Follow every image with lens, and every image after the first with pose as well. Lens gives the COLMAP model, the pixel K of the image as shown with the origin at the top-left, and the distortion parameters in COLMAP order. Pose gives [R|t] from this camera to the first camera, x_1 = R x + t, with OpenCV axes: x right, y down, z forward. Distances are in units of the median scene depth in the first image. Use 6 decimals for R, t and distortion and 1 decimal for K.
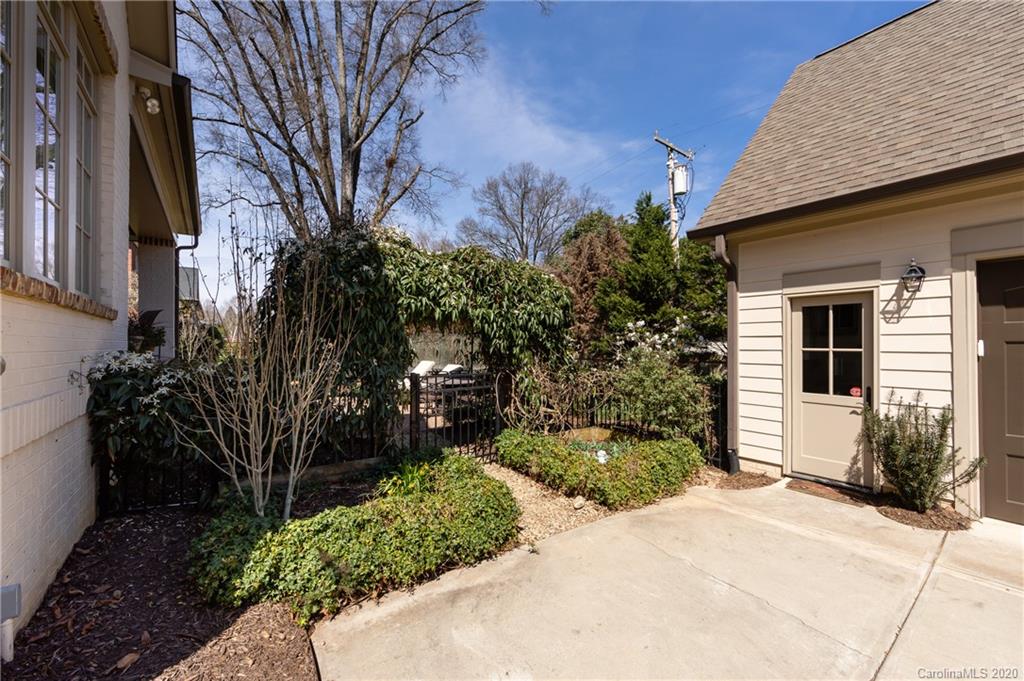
lens RADIAL K [[402.0, 0, 513.7], [0, 402.0, 340.6], [0, 0, 1]] dist [-0.000079, -0.000057]
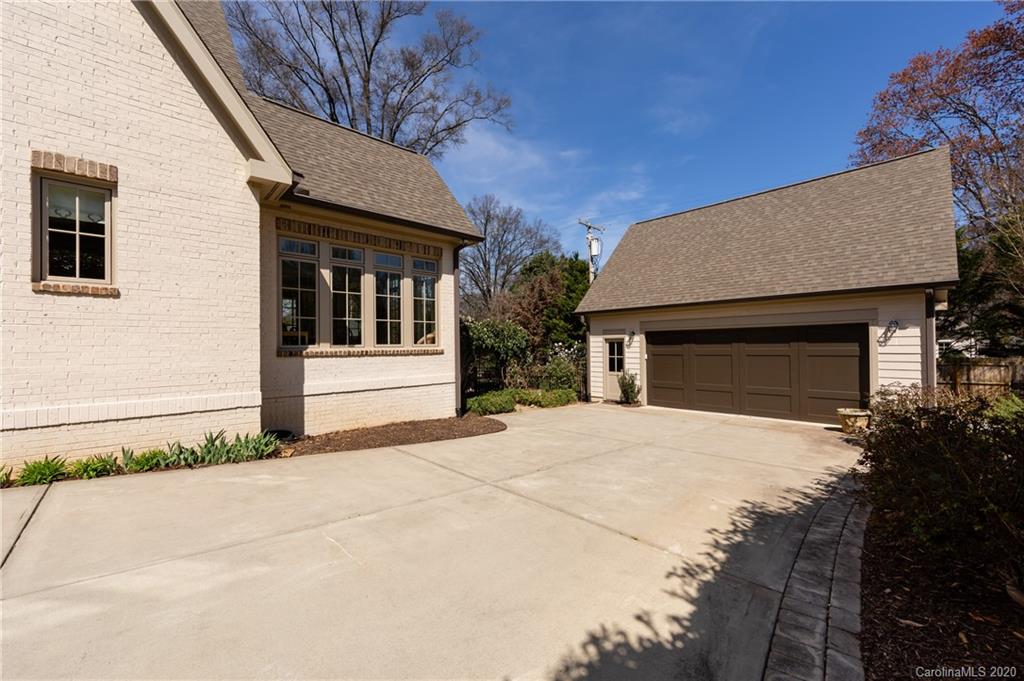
lens RADIAL K [[402.0, 0, 513.7], [0, 402.0, 340.6], [0, 0, 1]] dist [-0.000079, -0.000057]
pose [[0.993881, -0.008441, 0.110129, -0.252319], [0.008463, 0.999964, 0.000269, -0.091088], [-0.110127, 0.000664, 0.993917, -1.633784]]
